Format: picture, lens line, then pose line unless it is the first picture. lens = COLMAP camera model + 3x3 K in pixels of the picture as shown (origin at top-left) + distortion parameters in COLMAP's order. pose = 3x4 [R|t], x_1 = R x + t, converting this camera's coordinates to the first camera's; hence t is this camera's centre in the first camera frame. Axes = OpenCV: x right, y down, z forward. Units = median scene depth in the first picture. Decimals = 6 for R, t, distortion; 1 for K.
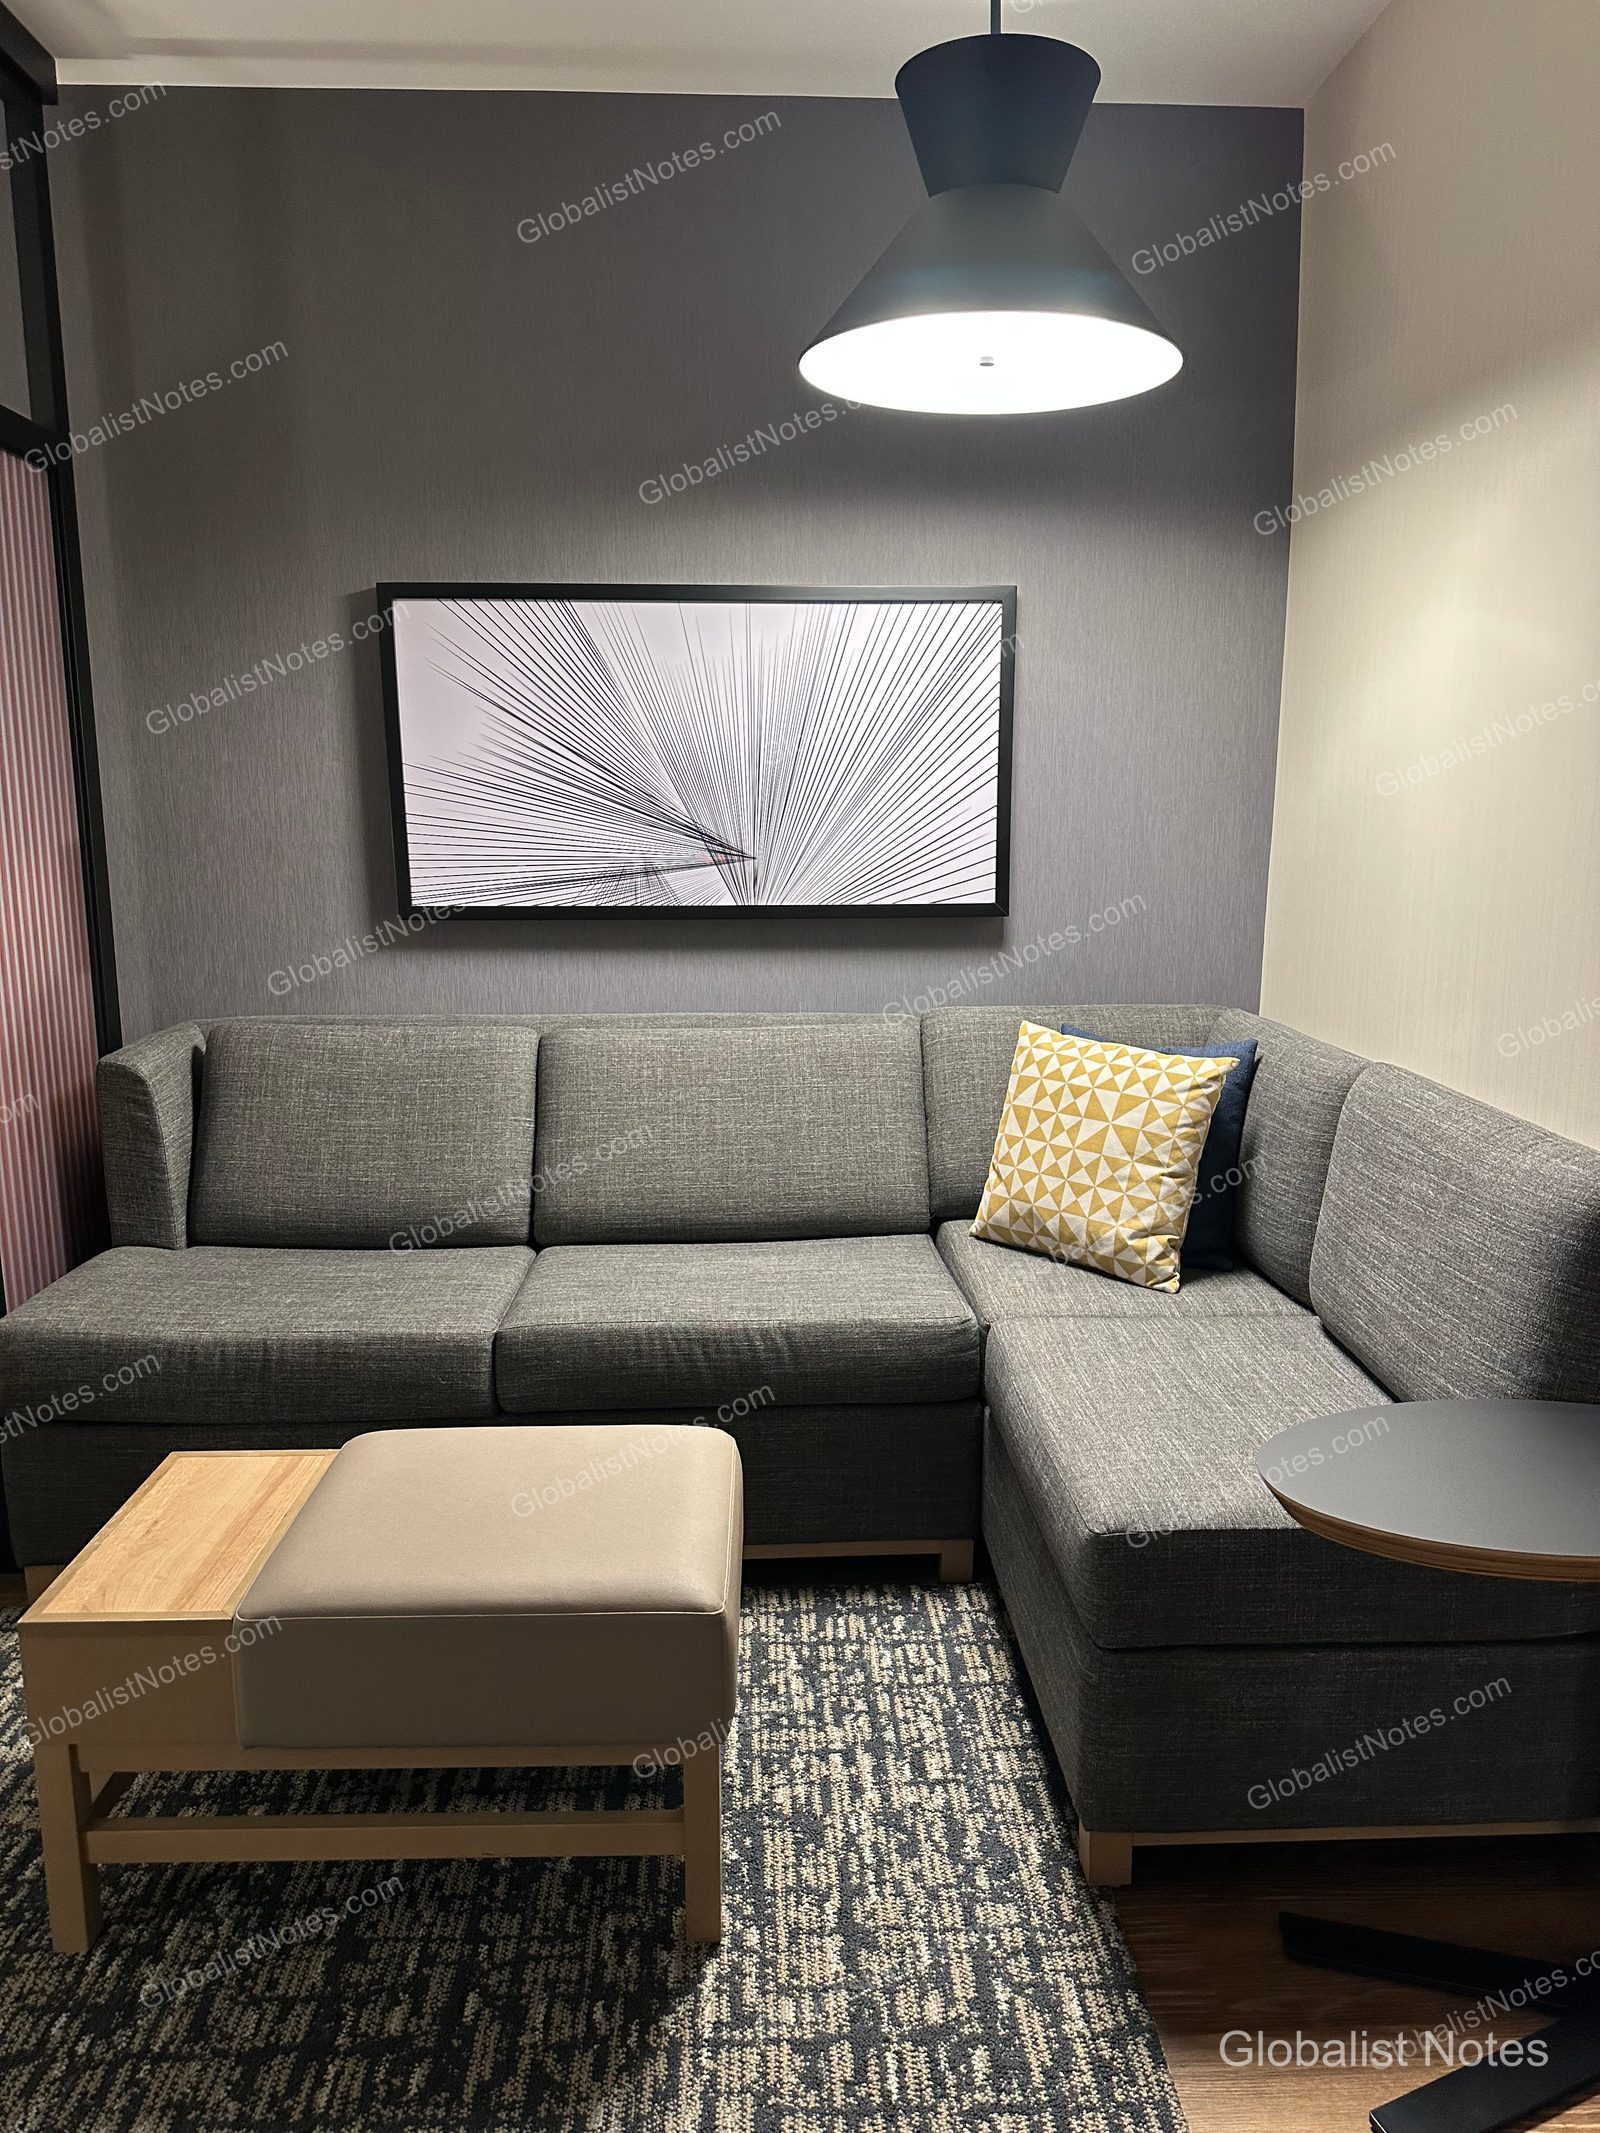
lens RADIAL K [[1476.1, 0, 793.9], [0, 1476.1, 1087.3], [0, 0, 1]] dist [0.009928, 0.000098]
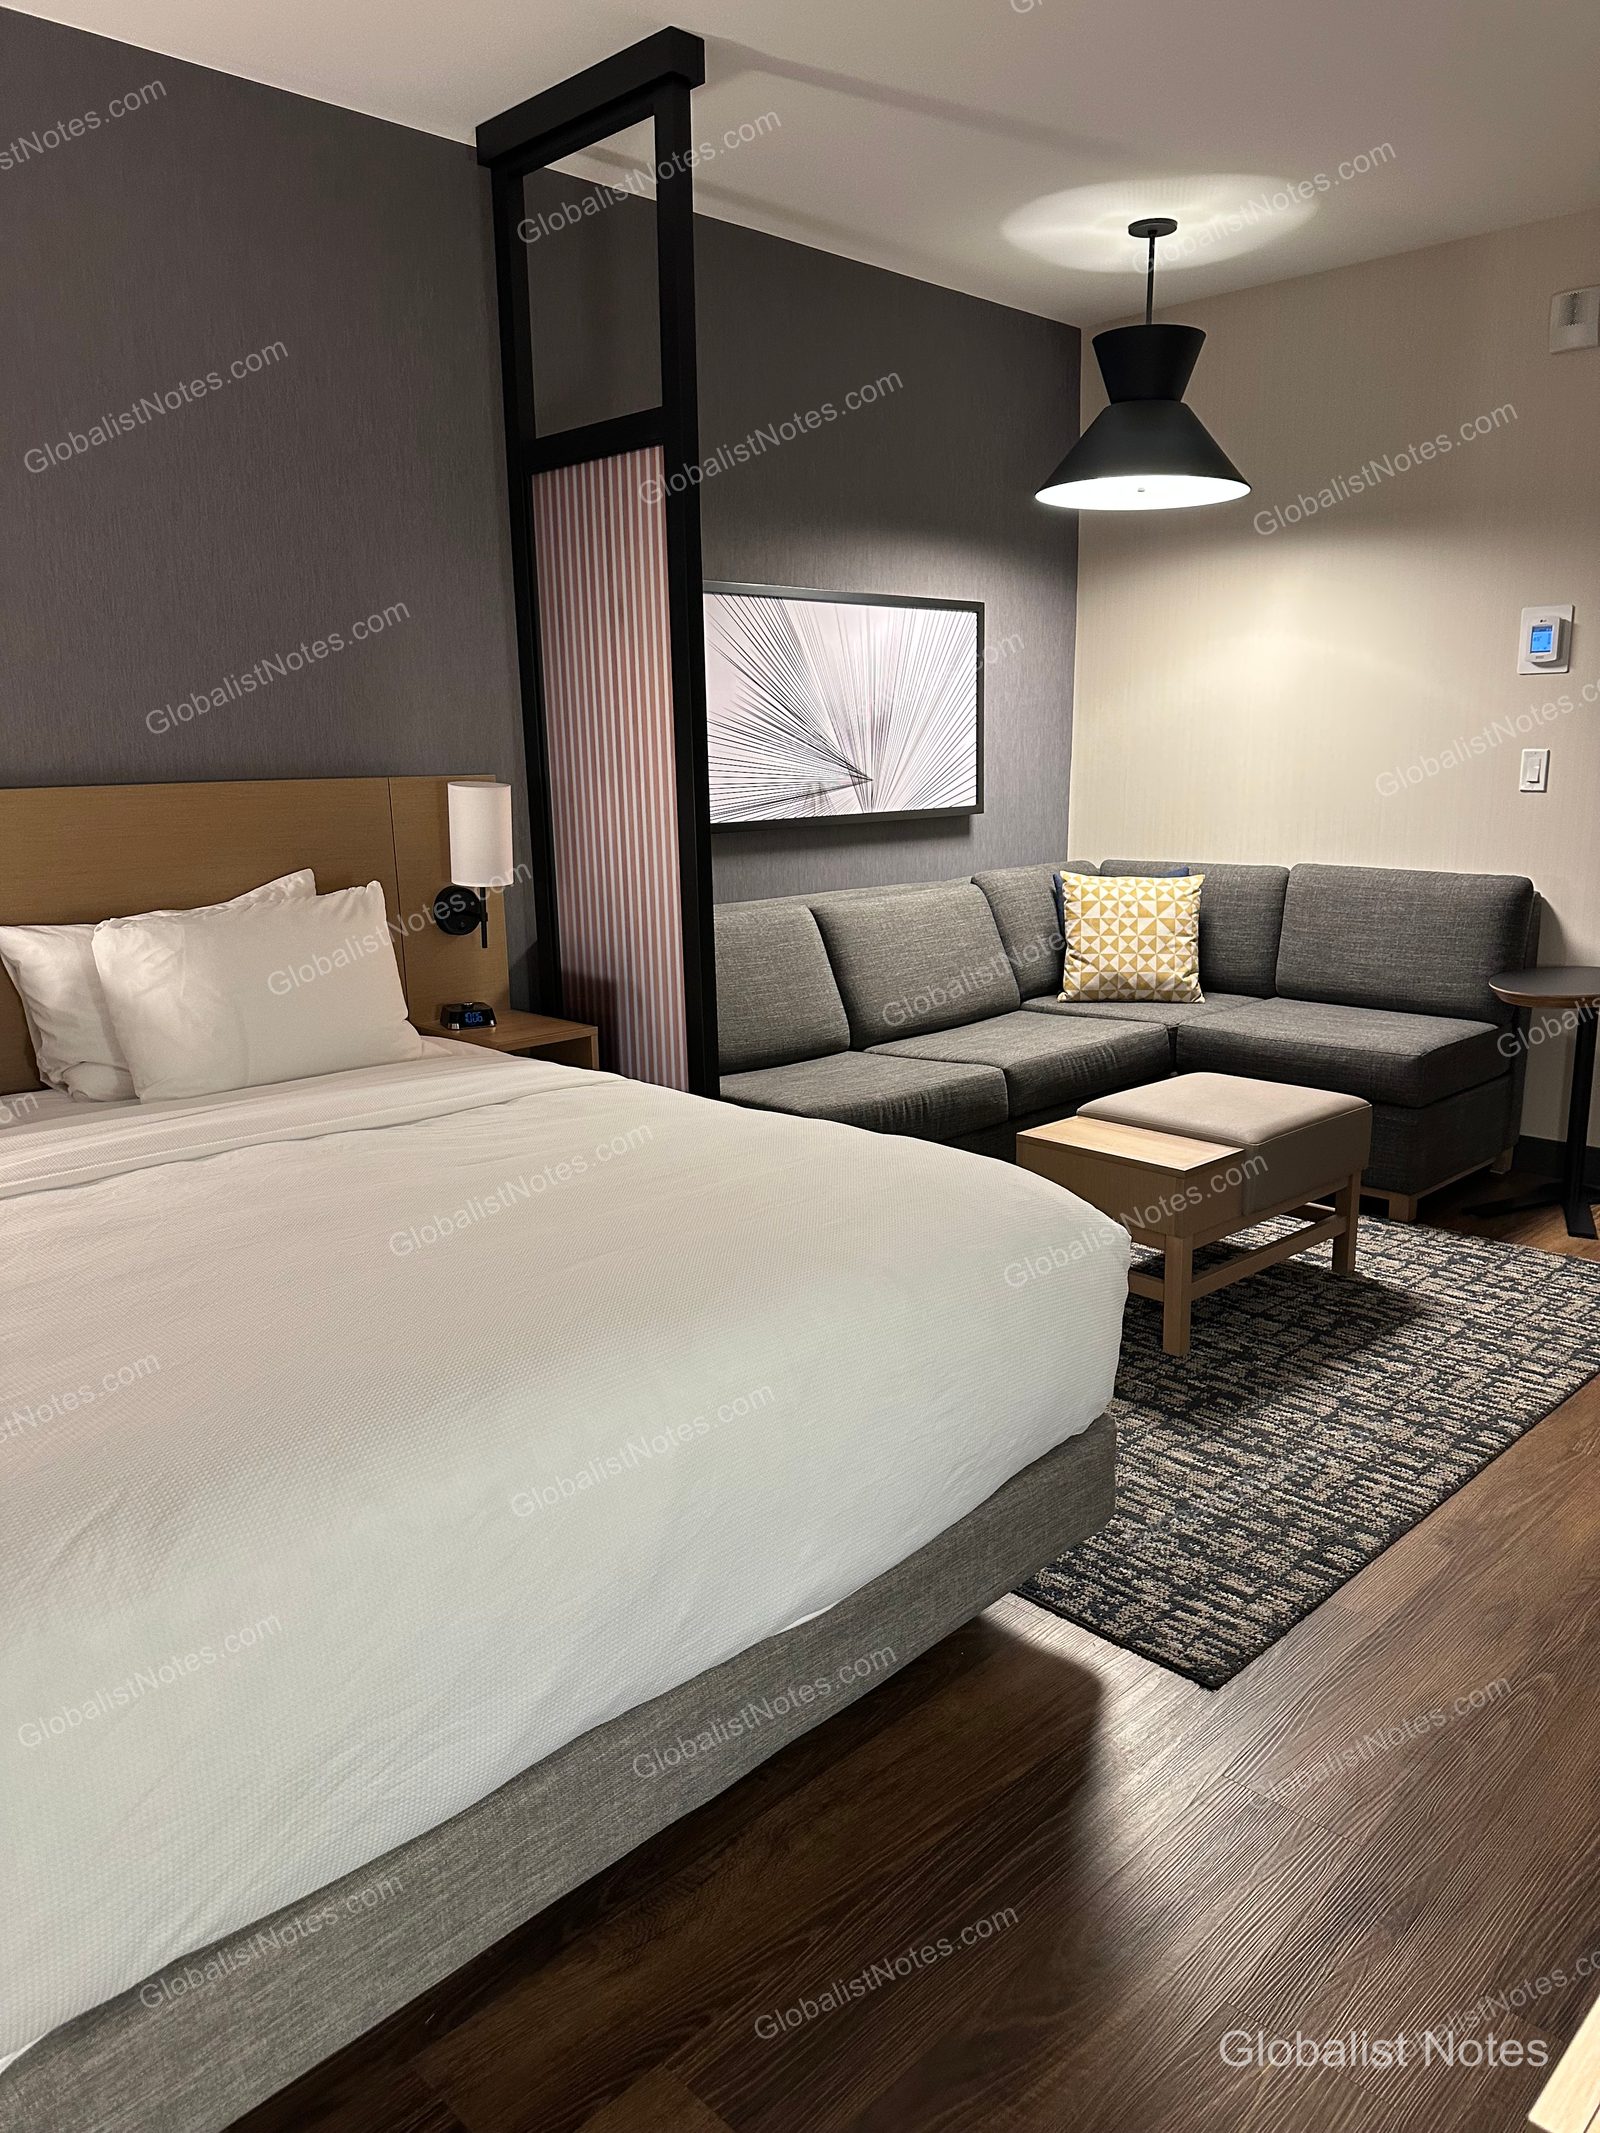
lens RADIAL K [[1518.1, 0, 800.0], [0, 1518.1, 1066.5], [0, 0, 1]] dist [0.075236, -0.045403]
pose [[0.734322, -0.149683, 0.662092, -1.322902], [0.141054, 0.987741, 0.066863, 0.017226], [-0.663984, 0.044292, 0.746434, -0.082660]]
